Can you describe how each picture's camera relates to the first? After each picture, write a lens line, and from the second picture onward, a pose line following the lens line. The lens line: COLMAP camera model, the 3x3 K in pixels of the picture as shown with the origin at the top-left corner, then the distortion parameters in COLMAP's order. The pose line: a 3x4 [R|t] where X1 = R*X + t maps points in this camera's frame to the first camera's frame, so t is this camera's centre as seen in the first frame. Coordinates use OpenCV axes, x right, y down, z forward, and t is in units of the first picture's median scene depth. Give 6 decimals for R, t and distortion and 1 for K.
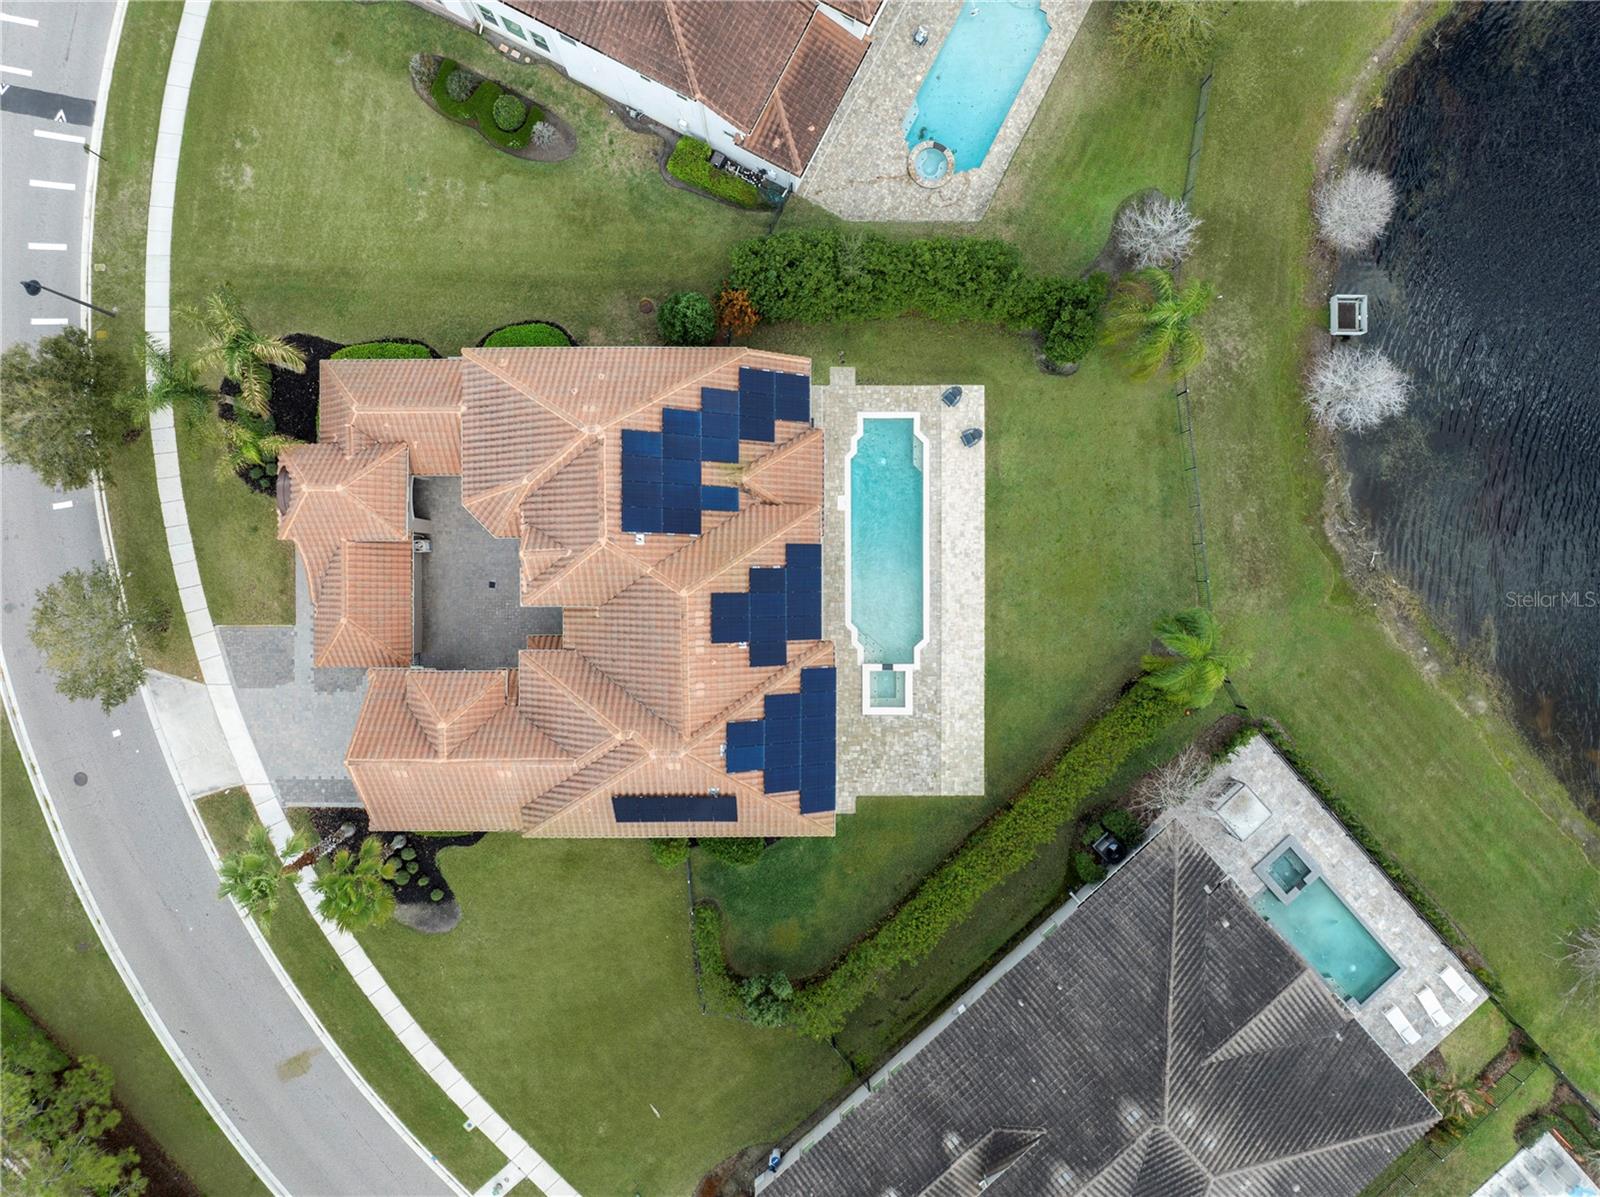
lens RADIAL K [[1107.5, 0, 803.9], [0, 1107.5, 592.3], [0, 0, 1]] dist [-0.041893, 0.007242]
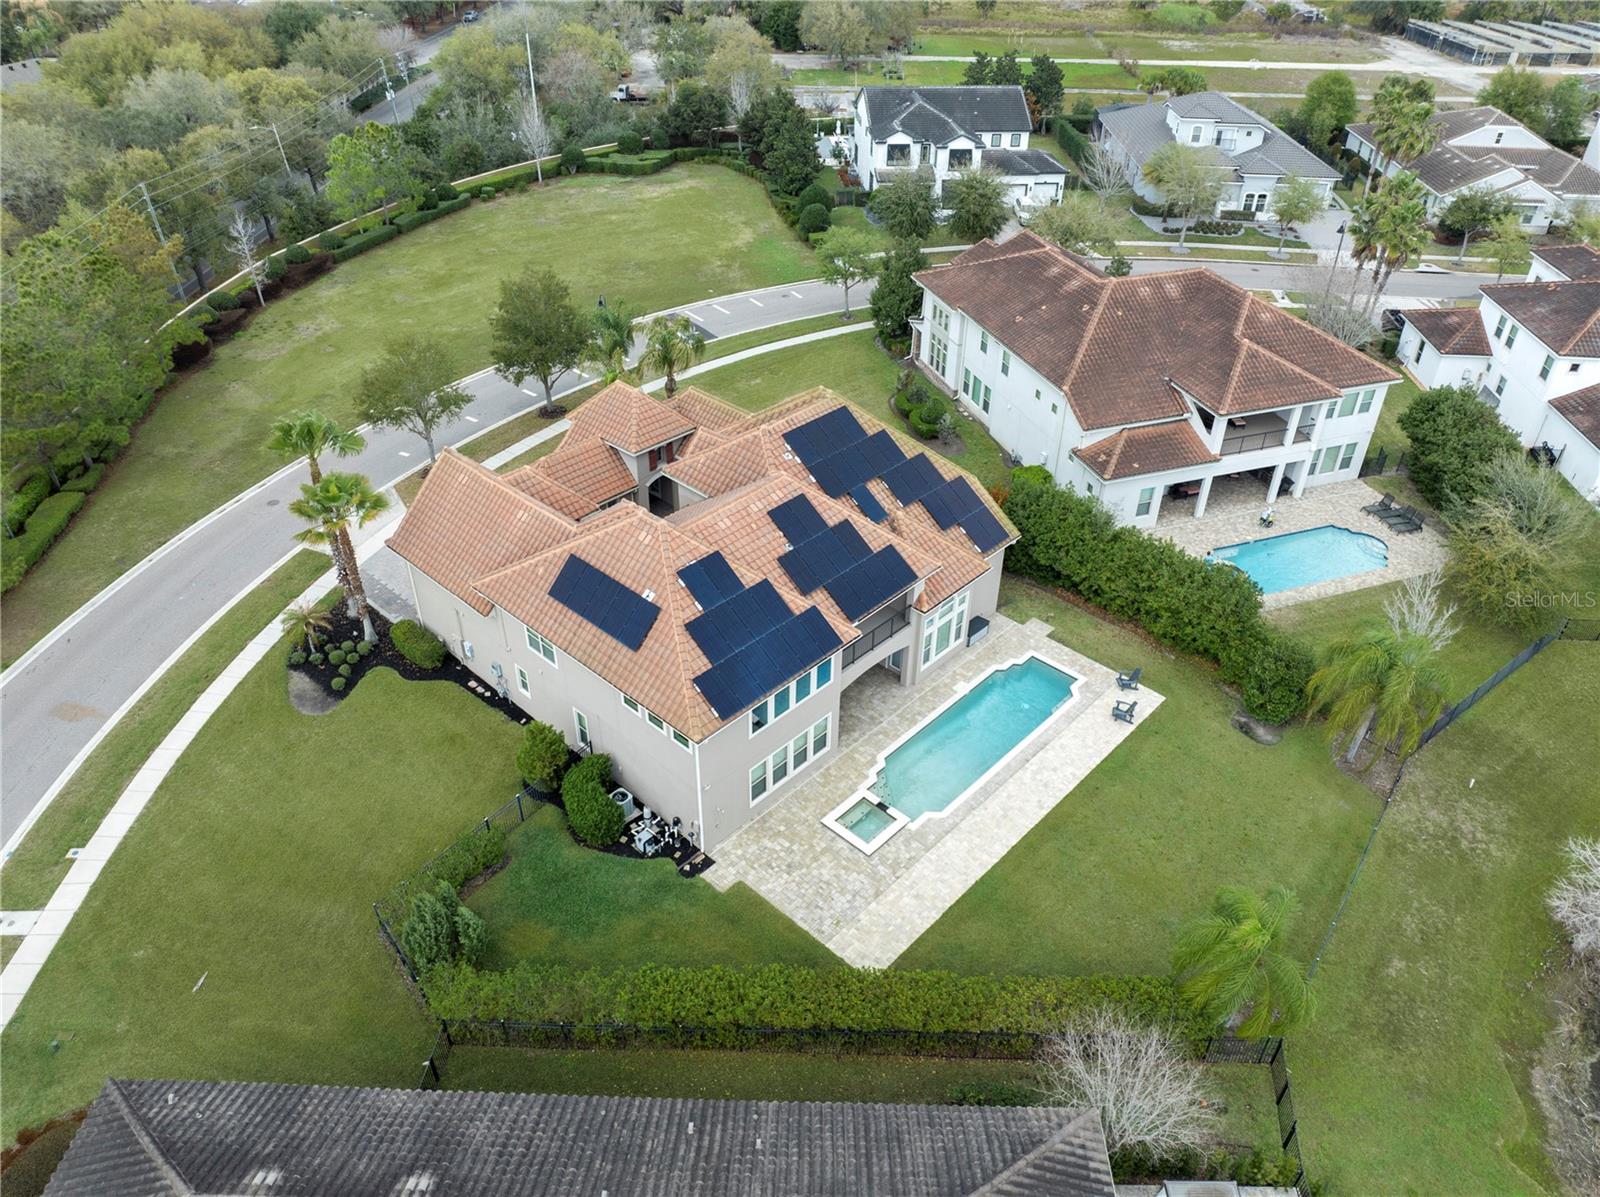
lens RADIAL K [[1118.2, 0, 800.0], [0, 1118.2, 598.5], [0, 0, 1]] dist [-0.038437, 0.000874]
pose [[0.728141, 0.397435, -0.558440, 0.421930], [-0.685366, 0.411301, -0.600920, 0.531866], [-0.009140, 0.820291, 0.571873, 0.415464]]
